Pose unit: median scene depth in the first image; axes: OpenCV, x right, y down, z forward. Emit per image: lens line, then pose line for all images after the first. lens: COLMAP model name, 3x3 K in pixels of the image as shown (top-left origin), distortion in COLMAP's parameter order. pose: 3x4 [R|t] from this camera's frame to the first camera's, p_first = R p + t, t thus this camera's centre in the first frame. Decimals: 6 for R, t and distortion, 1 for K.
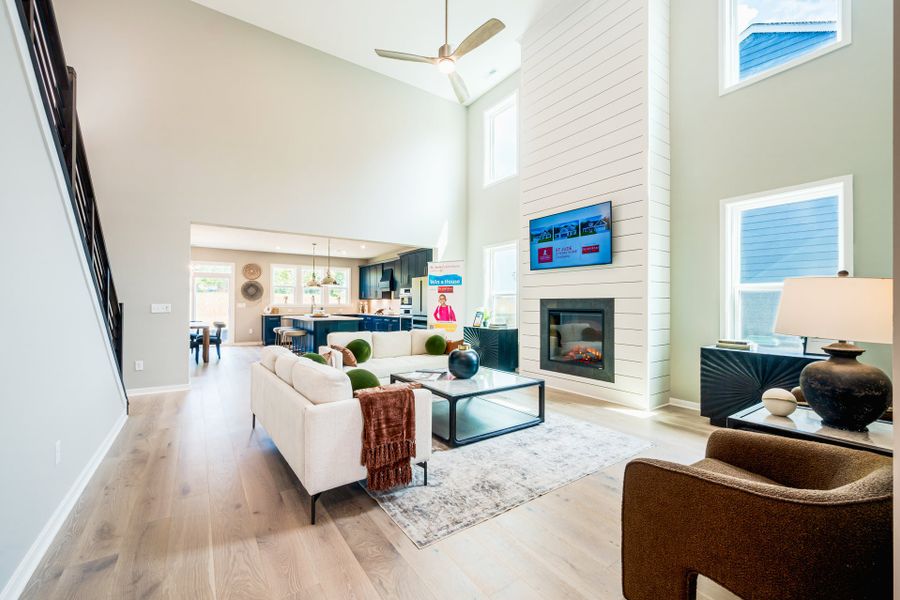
lens RADIAL K [[368.6, 0, 450.0], [0, 368.6, 300.0], [0, 0, 1]] dist [0.001807, 0.000170]
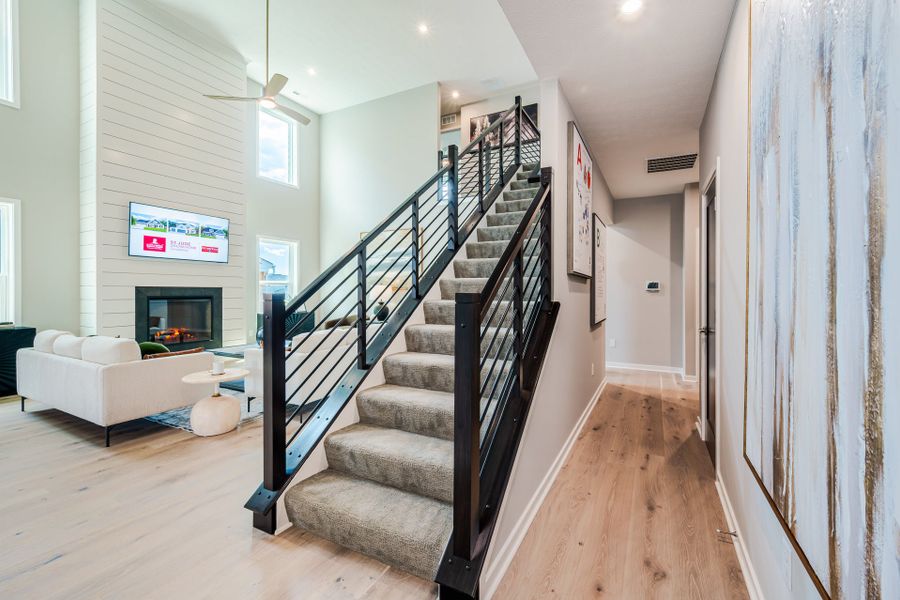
lens RADIAL K [[370.7, 0, 468.5], [0, 370.7, 292.4], [0, 0, 1]] dist [-0.000802, -0.000031]
pose [[-0.480325, -0.005028, 0.877076, -0.622237], [-0.011695, 0.999931, -0.000673, 0.001836], [-0.877012, -0.010580, -0.480351, 0.429390]]
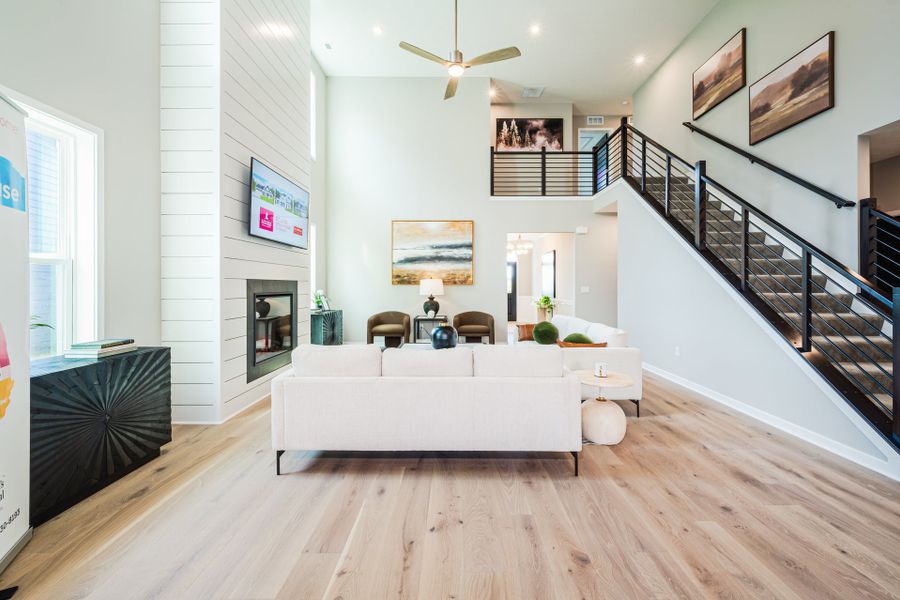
lens RADIAL K [[364.0, 0, 452.3], [0, 364.0, 287.8], [0, 0, 1]] dist [-0.000613, 0.000038]
pose [[-0.820243, -0.007964, 0.571960, -0.267719], [-0.009549, 0.999954, 0.000229, 0.005325], [-0.571936, -0.005273, -0.820281, 0.811226]]
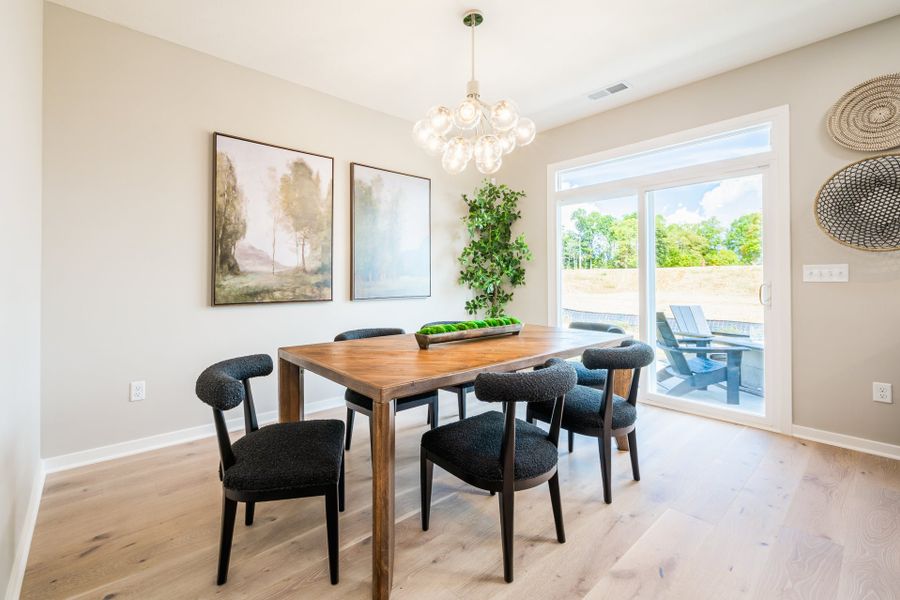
lens RADIAL K [[395.2, 0, 417.4], [0, 395.2, 274.1], [0, 0, 1]] dist [0.000788, 0.000580]
pose [[0.097445, -0.014732, -0.995132, -0.389818], [0.010346, 0.999851, -0.013789, 0.018071], [0.995187, -0.008952, 0.097583, 0.824546]]
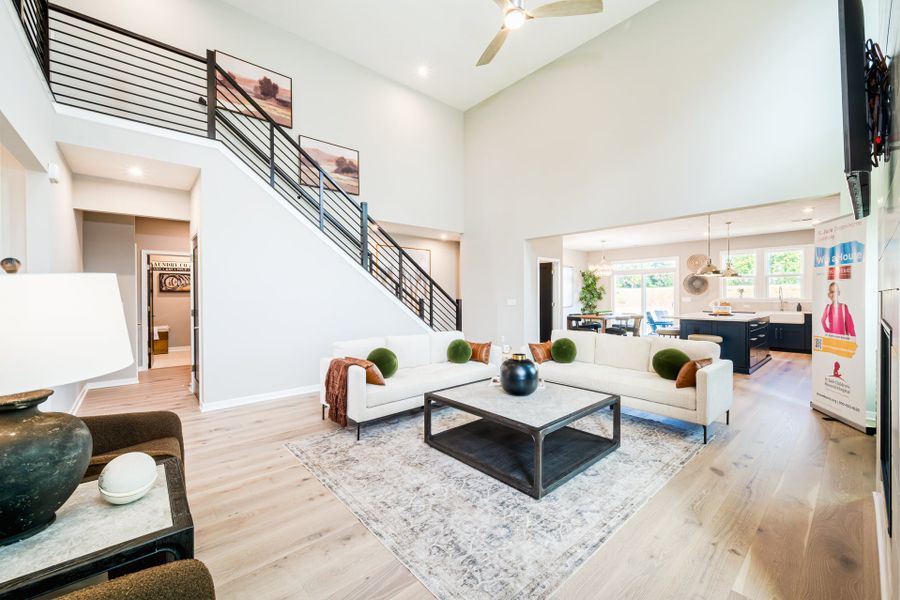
lens RADIAL K [[357.5, 0, 449.1], [0, 357.5, 301.4], [0, 0, 1]] dist [0.000627, 0.000590]
pose [[0.109853, 0.012689, -0.993867, 0.337588], [0.013618, 0.999805, 0.014270, -0.002361], [0.993855, -0.015103, 0.109659, 0.325156]]
